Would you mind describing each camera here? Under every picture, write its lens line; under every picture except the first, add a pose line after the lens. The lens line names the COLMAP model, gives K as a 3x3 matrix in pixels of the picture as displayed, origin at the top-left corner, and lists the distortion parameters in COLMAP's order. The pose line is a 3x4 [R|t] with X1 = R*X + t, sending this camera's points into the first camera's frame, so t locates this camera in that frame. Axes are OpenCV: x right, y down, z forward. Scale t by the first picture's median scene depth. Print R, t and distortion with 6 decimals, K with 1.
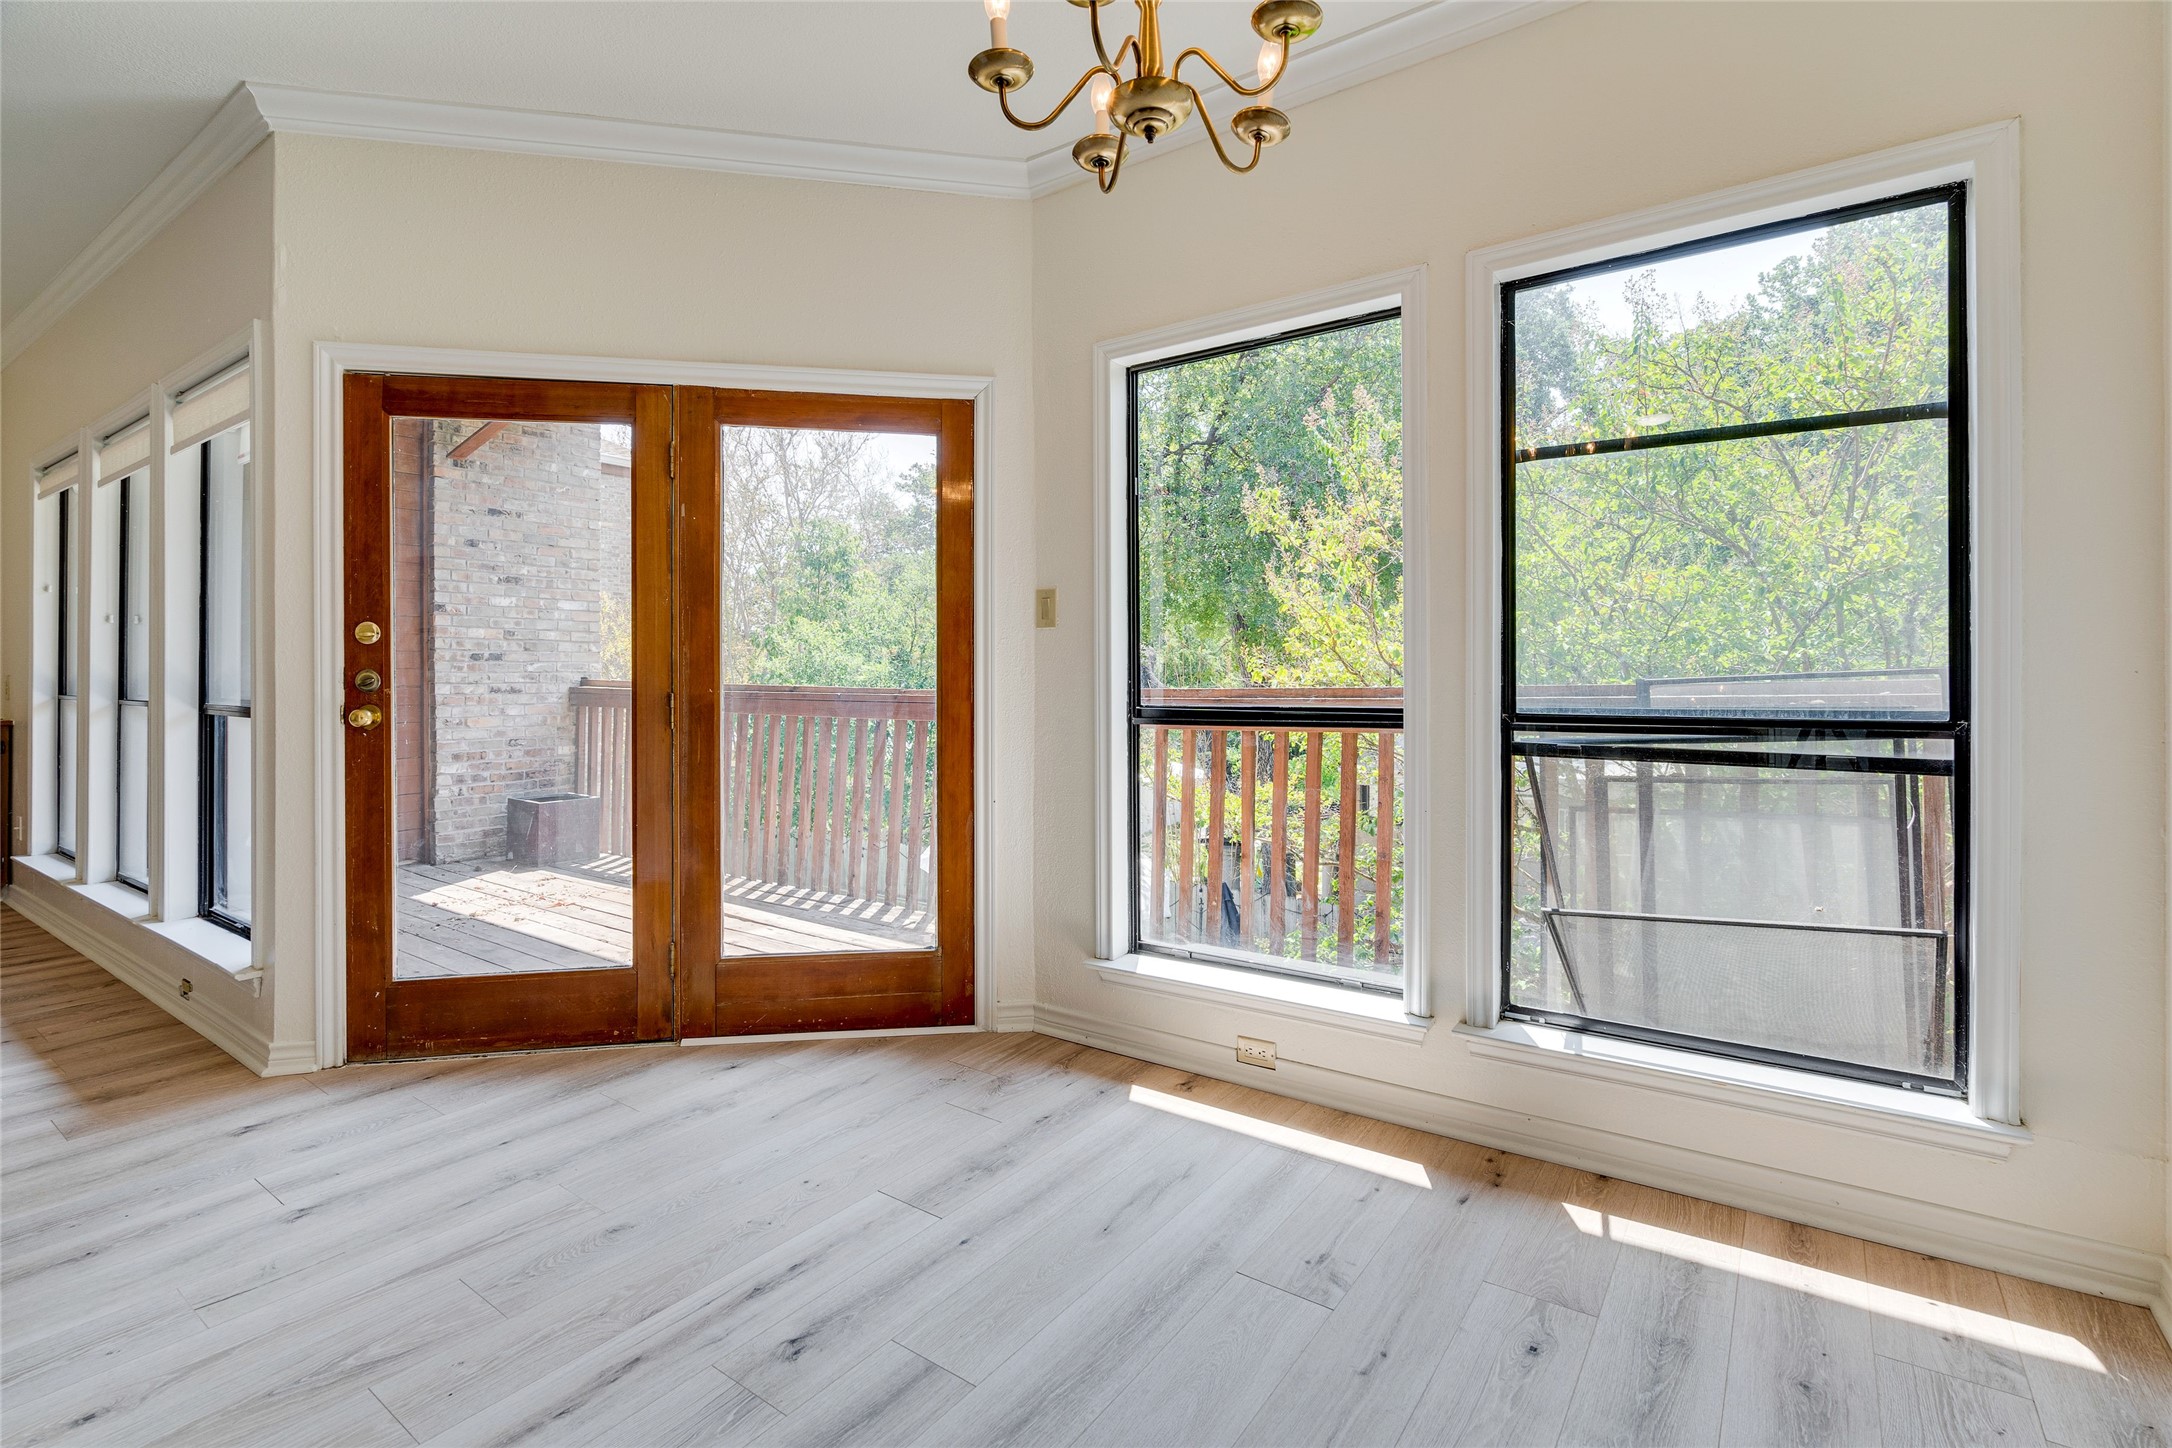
lens RADIAL K [[1000.0, 0, 1093.0], [0, 1000.0, 668.3], [0, 0, 1]] dist [-0.006527, 0.000241]
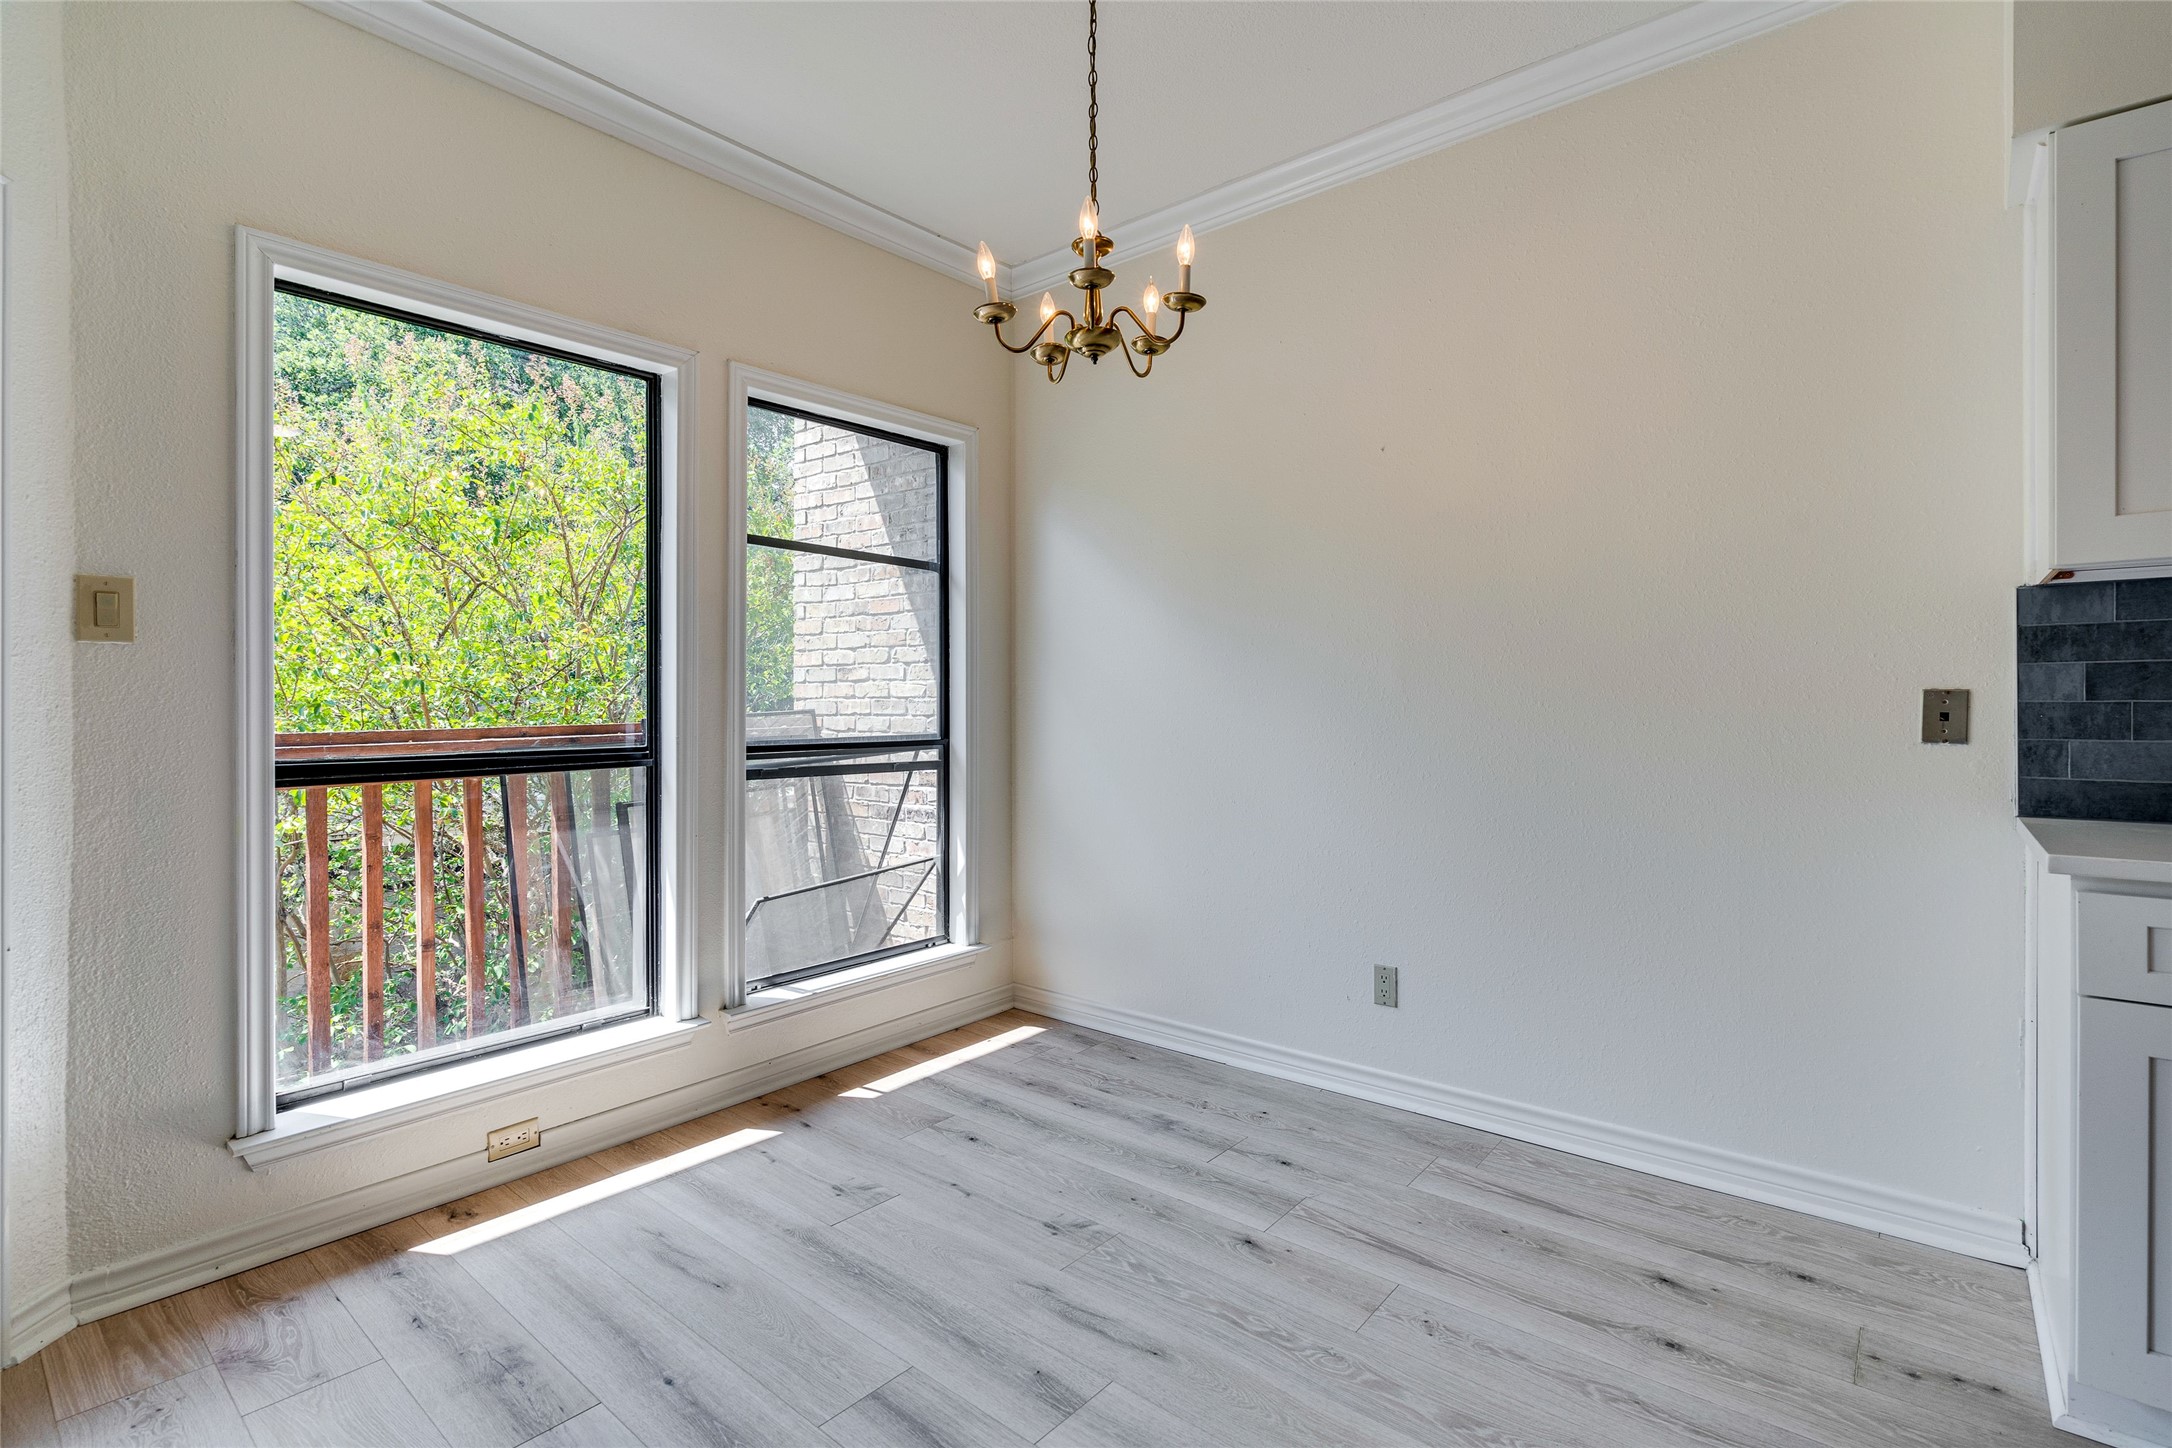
lens RADIAL K [[1000.0, 0, 1106.4], [0, 1000.0, 705.7], [0, 0, 1]] dist [-0.006527, 0.000241]
pose [[0.071314, 0.004605, 0.997443, -0.836423], [-0.002588, 0.999987, -0.004431, -0.000237], [-0.997451, -0.002266, 0.071325, 0.498224]]
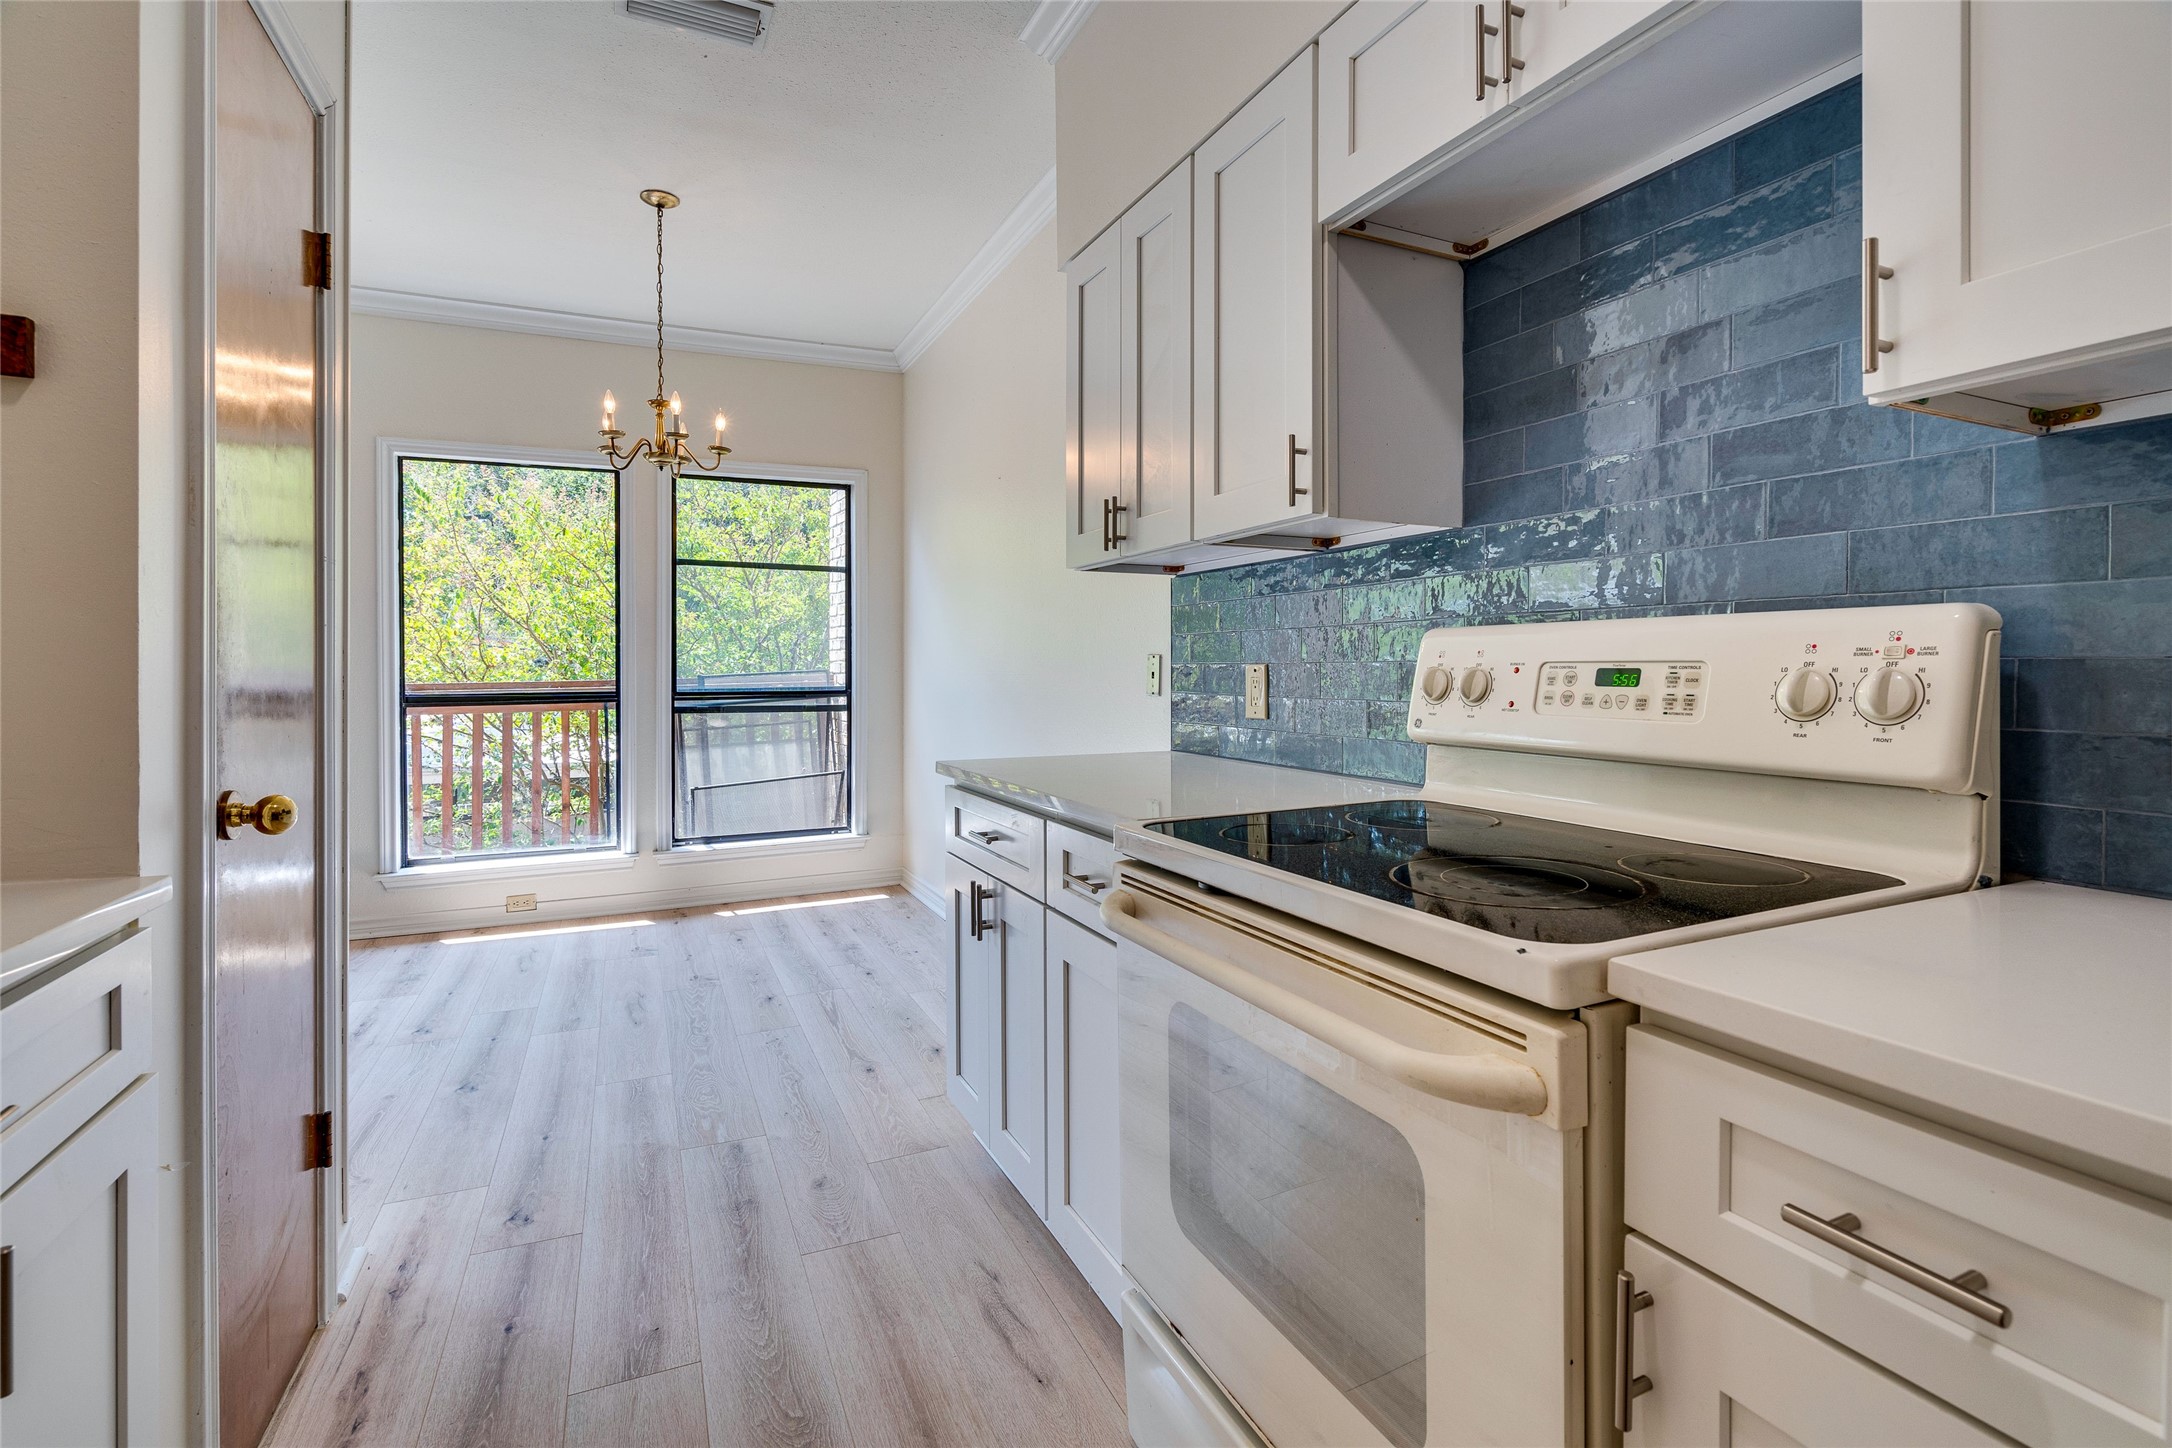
lens RADIAL K [[1000.0, 0, 1085.0], [0, 1000.0, 673.4], [0, 0, 1]] dist [-0.006527, 0.000241]
pose [[0.499398, -0.001770, 0.866371, -0.965523], [-0.003270, 0.999987, 0.003928, -0.001885], [-0.866366, -0.004794, 0.499386, -0.751575]]
